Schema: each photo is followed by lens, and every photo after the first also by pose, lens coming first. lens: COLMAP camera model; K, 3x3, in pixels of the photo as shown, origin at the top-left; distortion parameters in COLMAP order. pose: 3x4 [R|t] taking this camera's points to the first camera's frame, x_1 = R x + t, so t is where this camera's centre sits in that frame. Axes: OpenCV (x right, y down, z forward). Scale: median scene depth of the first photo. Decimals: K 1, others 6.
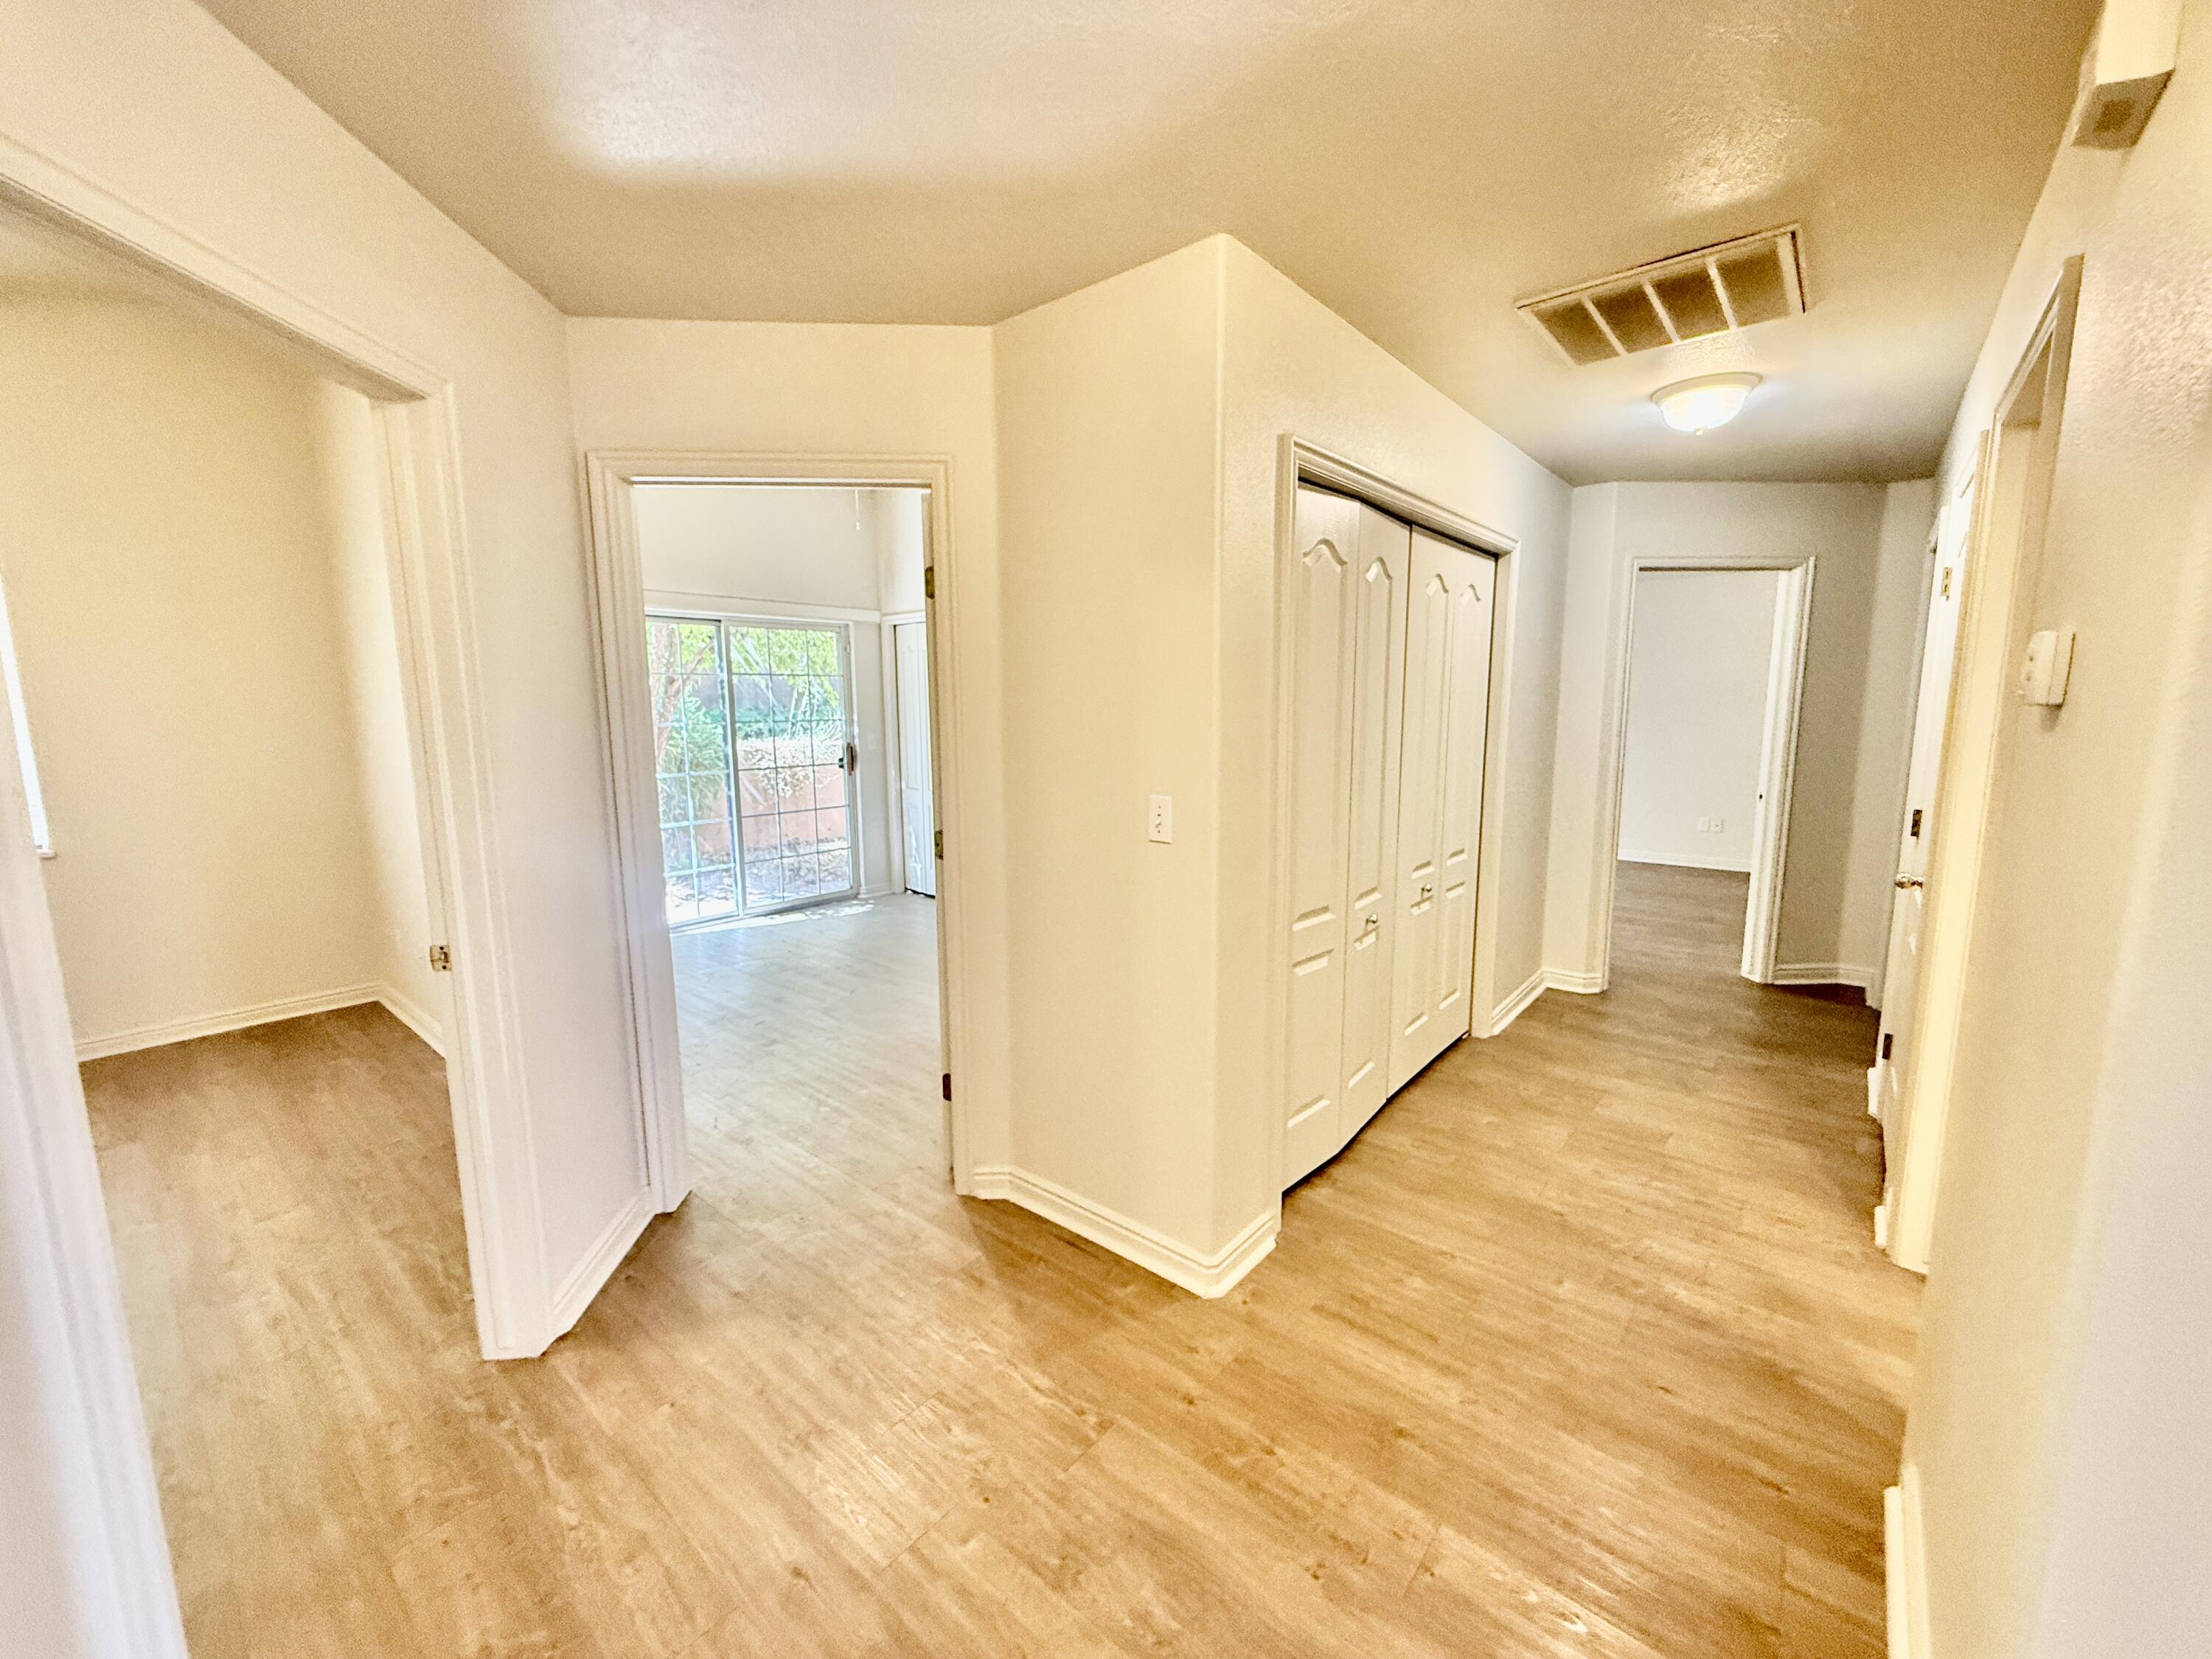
lens RADIAL K [[879.4, 0, 1083.3], [0, 879.4, 834.2], [0, 0, 1]] dist [0.000424, 0.000696]
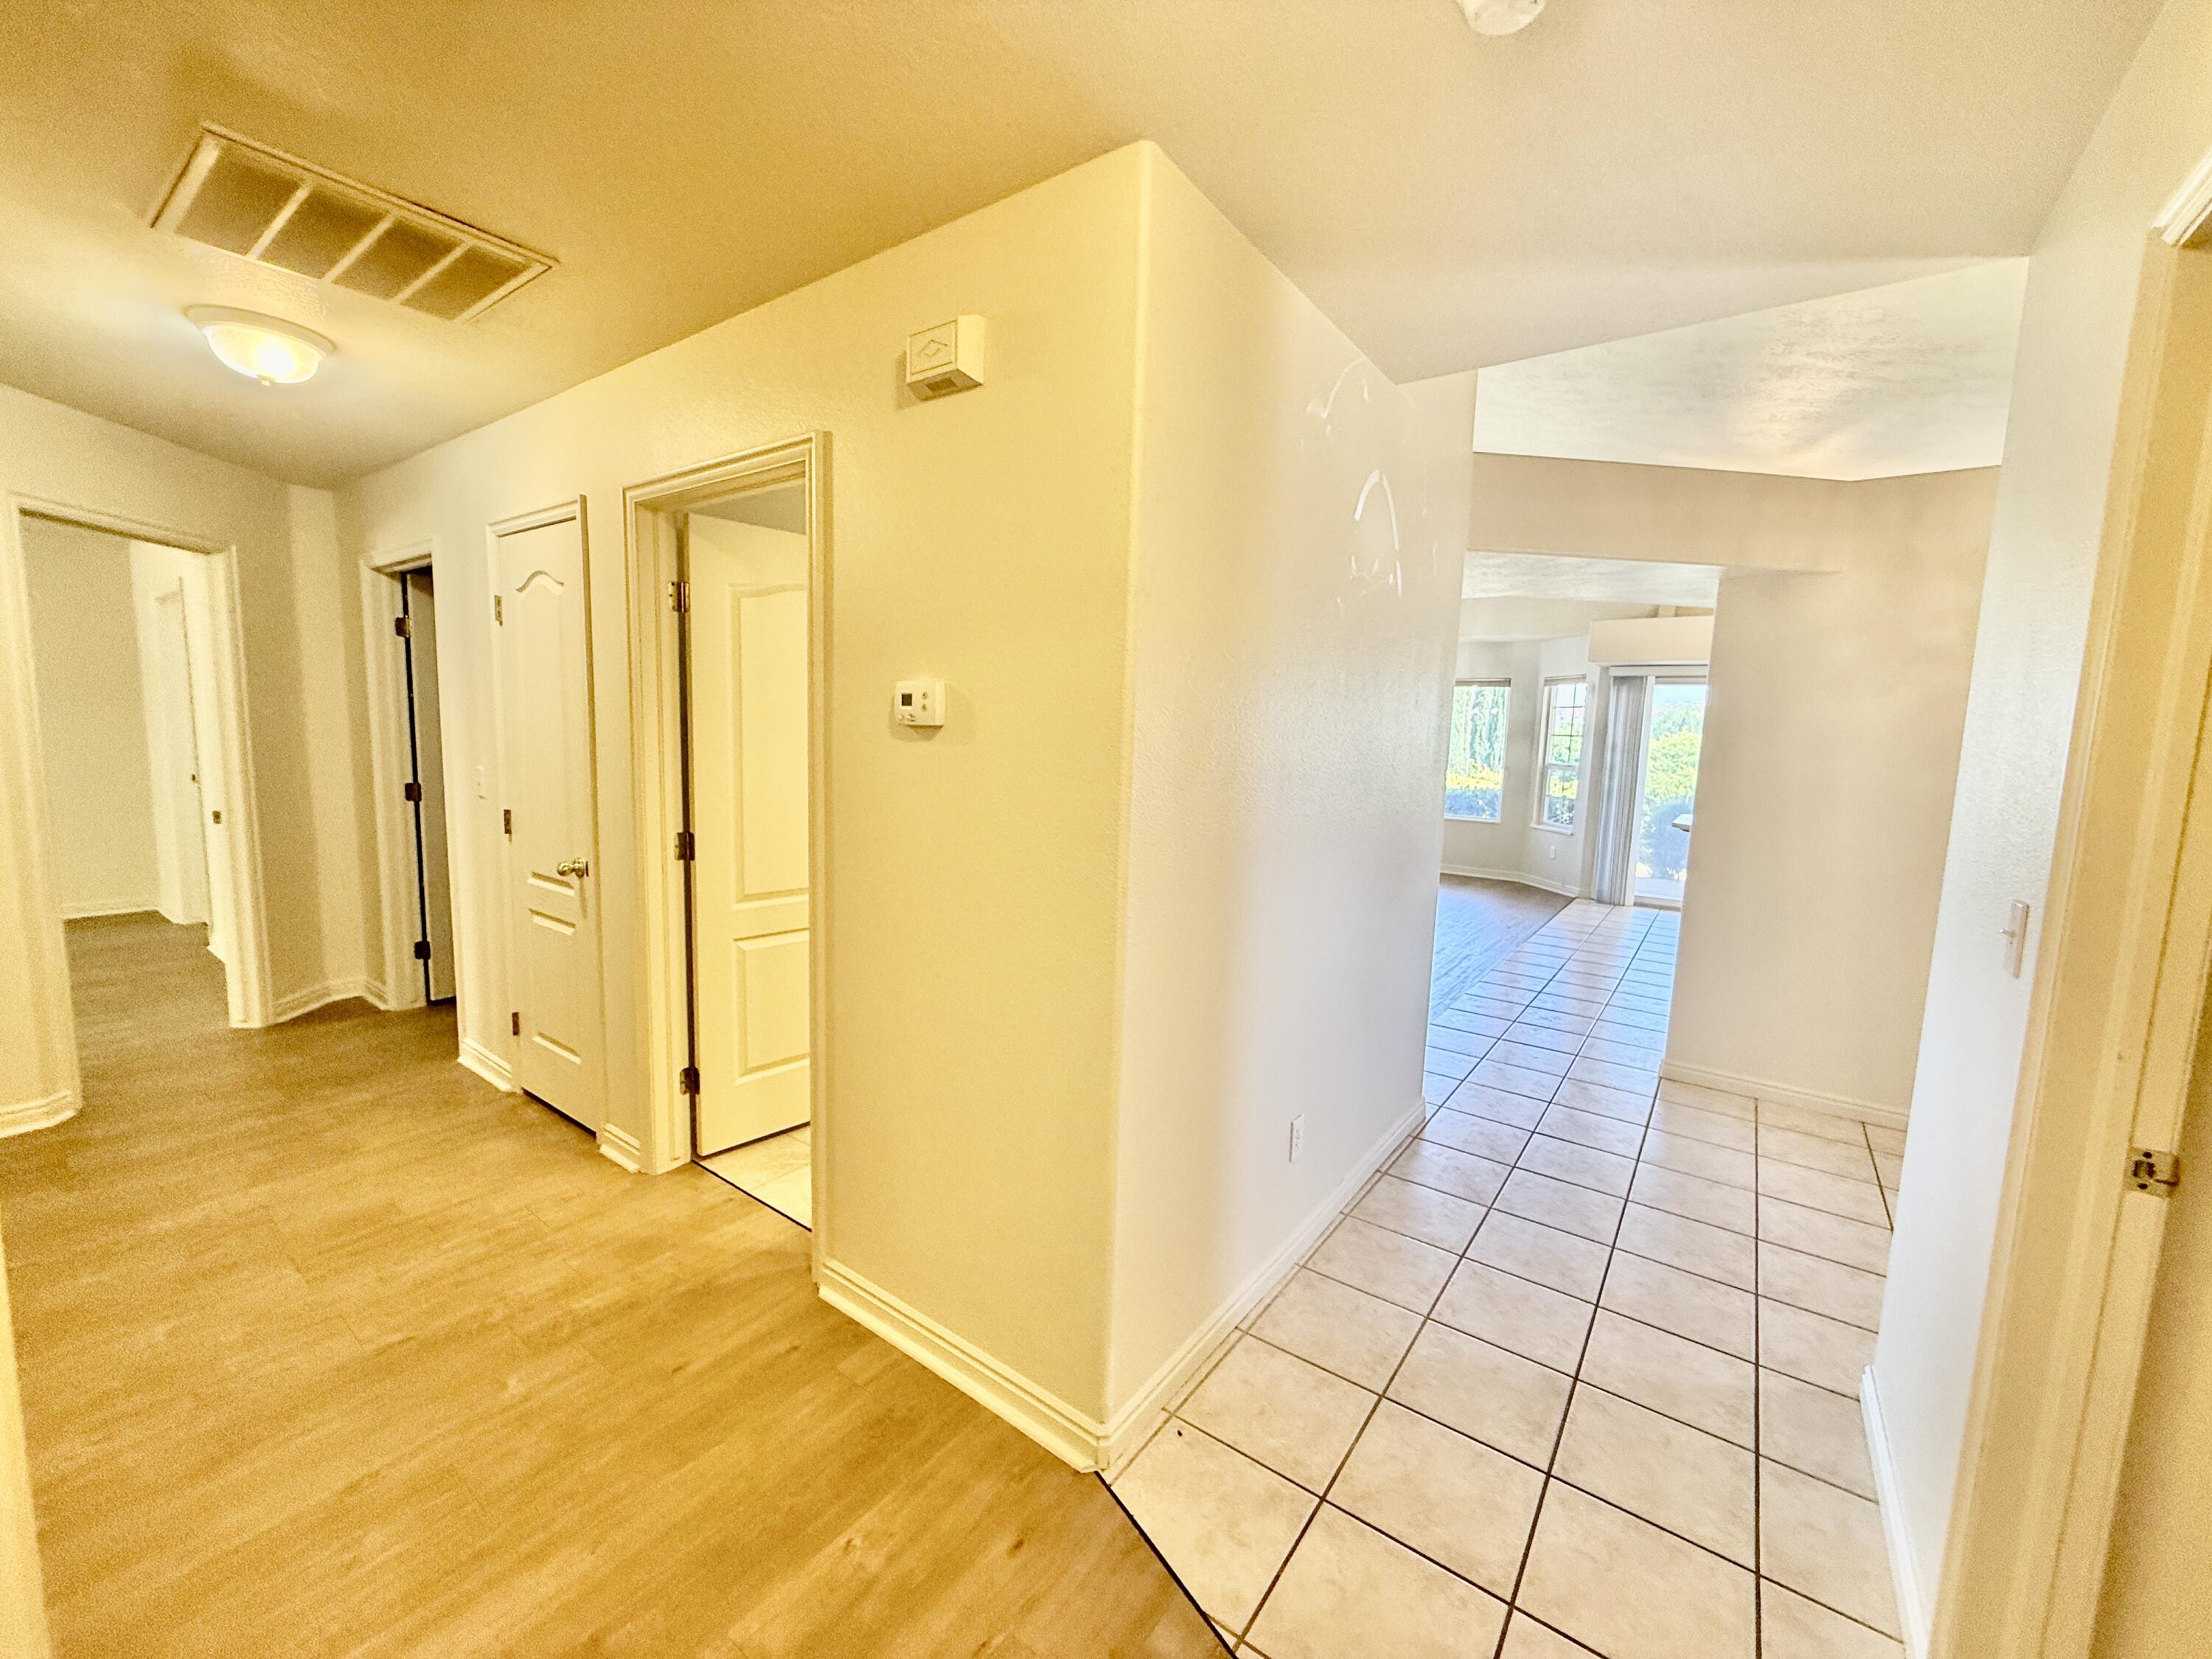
lens RADIAL K [[879.4, 0, 1110.3], [0, 879.4, 833.9], [0, 0, 1]] dist [0.000424, 0.000696]
pose [[-0.079652, -0.114525, 0.990222, -0.545599], [0.121074, 0.984912, 0.123650, -0.102246], [-0.989443, 0.129739, -0.064584, 0.745144]]
